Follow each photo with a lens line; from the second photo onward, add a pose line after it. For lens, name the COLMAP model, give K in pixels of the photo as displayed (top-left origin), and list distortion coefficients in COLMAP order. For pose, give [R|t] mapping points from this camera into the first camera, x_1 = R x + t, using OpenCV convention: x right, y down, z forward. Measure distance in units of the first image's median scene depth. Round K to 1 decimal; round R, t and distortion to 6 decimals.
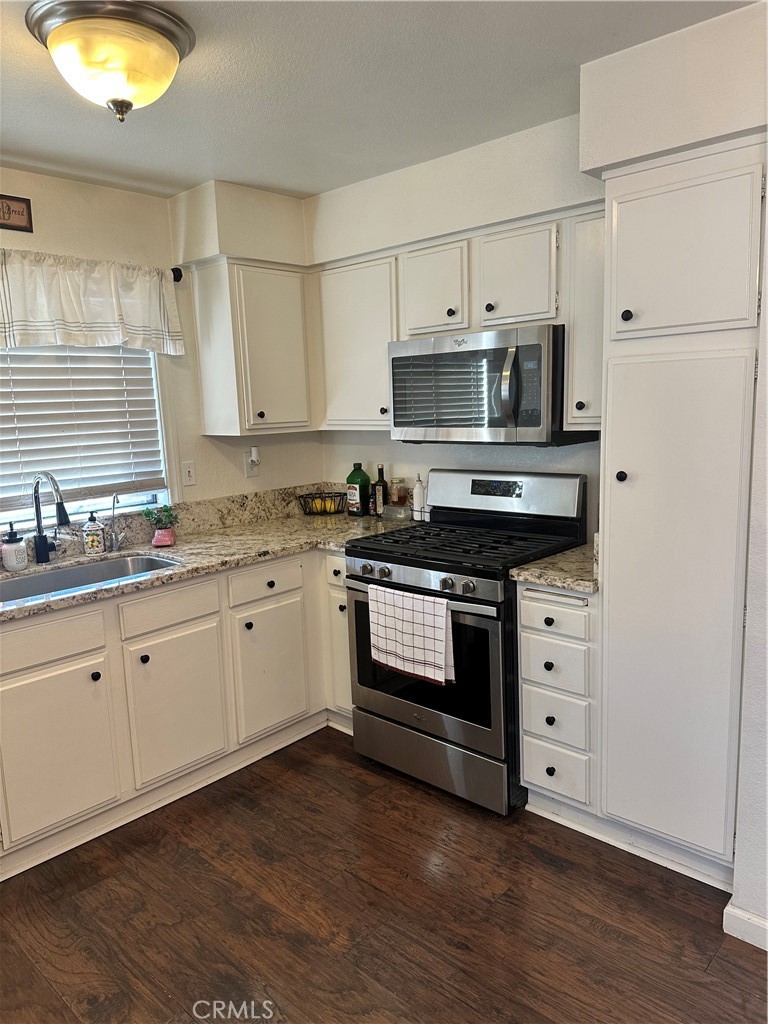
lens RADIAL K [[715.7, 0, 387.1], [0, 715.7, 516.3], [0, 0, 1]] dist [0.025490, -0.043318]
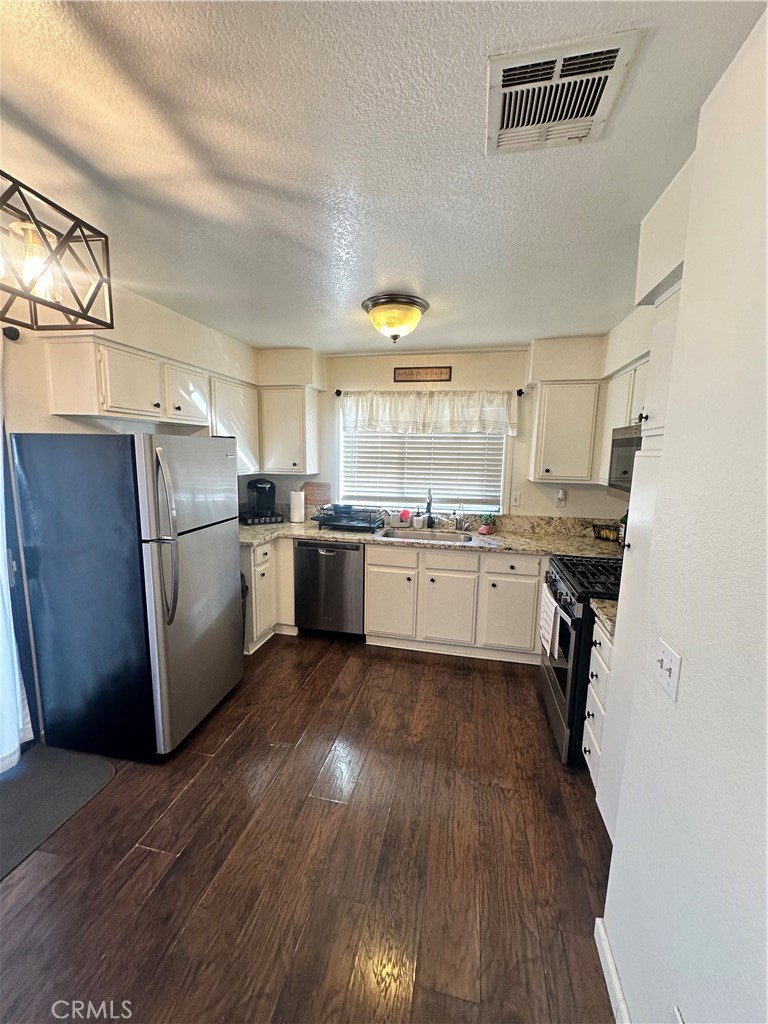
lens RADIAL K [[408.5, 0, 384.4], [0, 408.5, 514.5], [0, 0, 1]] dist [-0.003228, -0.000660]
pose [[0.507326, 0.175152, -0.843767, 0.514164], [-0.173303, 0.979860, 0.099202, -0.078717], [0.844148, 0.095899, 0.527462, 0.195005]]
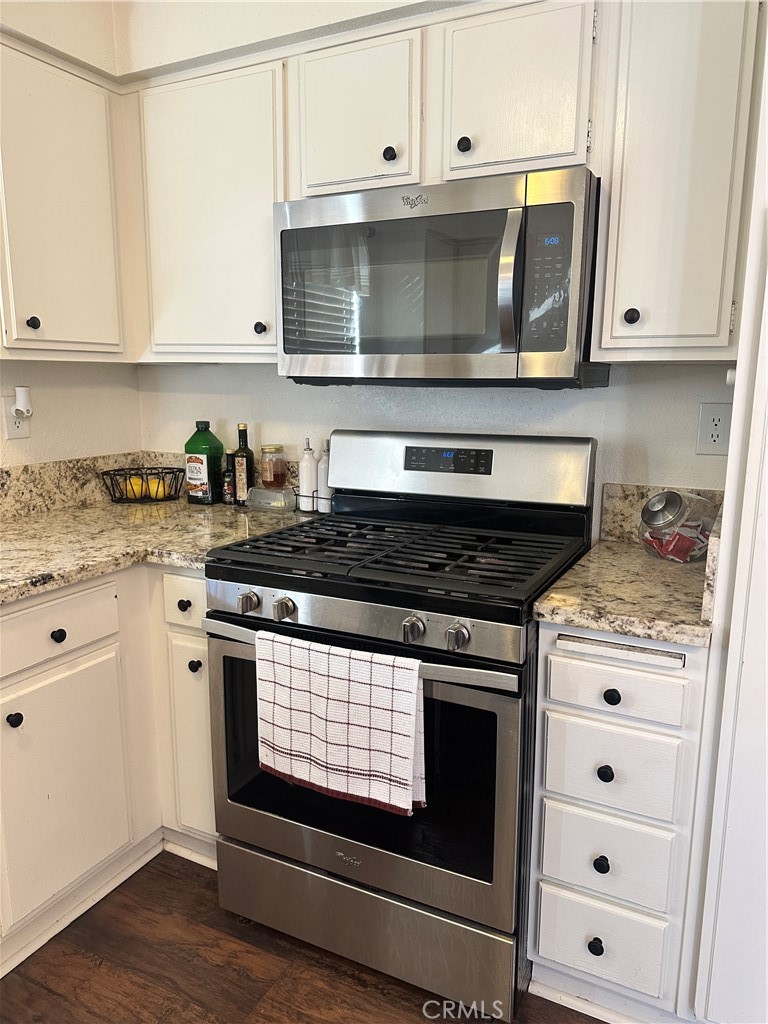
lens RADIAL K [[715.7, 0, 398.9], [0, 715.7, 518.5], [0, 0, 1]] dist [0.025490, -0.043318]
pose [[0.957415, -0.012697, 0.288435, -0.074278], [0.005044, 0.999616, 0.027260, -0.005305], [-0.288671, -0.024644, 0.957111, 0.426816]]
